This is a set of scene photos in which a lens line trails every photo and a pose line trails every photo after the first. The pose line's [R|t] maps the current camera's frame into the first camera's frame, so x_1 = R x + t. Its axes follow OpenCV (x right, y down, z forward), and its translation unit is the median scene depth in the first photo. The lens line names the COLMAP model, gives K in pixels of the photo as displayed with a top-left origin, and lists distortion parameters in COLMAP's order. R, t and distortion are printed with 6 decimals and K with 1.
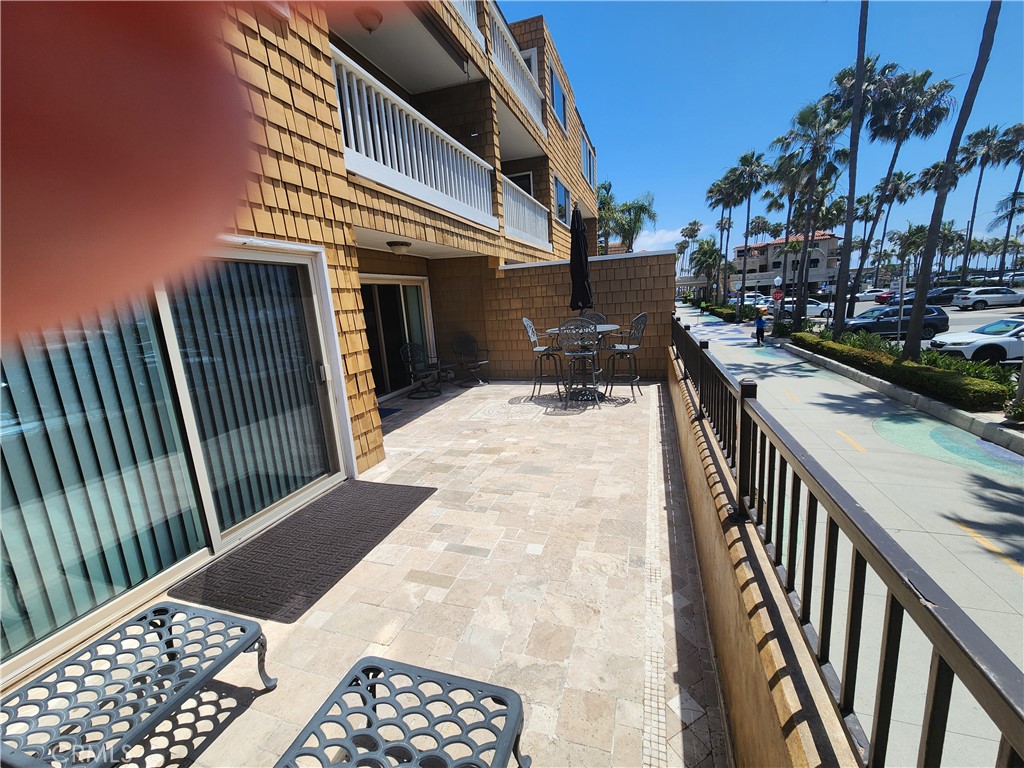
lens RADIAL K [[418.2, 0, 515.2], [0, 418.2, 382.3], [0, 0, 1]] dist [0.001708, -0.000053]
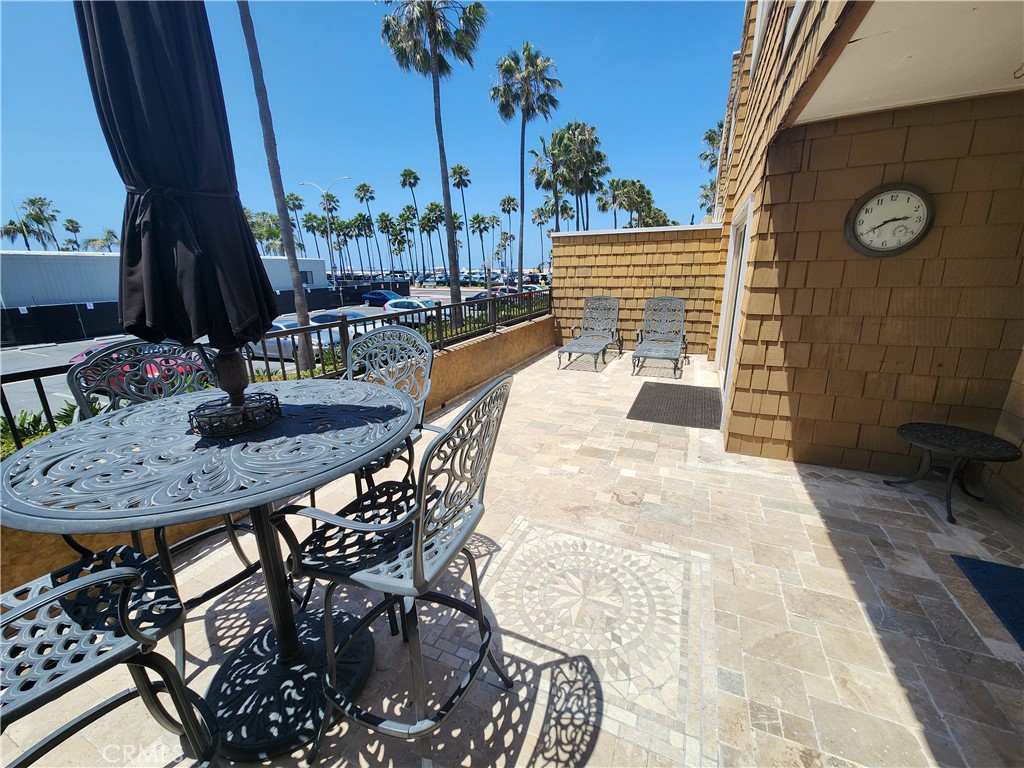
lens RADIAL K [[418.2, 0, 515.2], [0, 418.2, 382.3], [0, 0, 1]] dist [0.001708, -0.000053]
pose [[-0.992481, 0.049582, 0.111906, -0.004866], [0.094259, 0.892853, 0.440373, -0.359442], [-0.078081, 0.447610, -0.890813, 1.831378]]
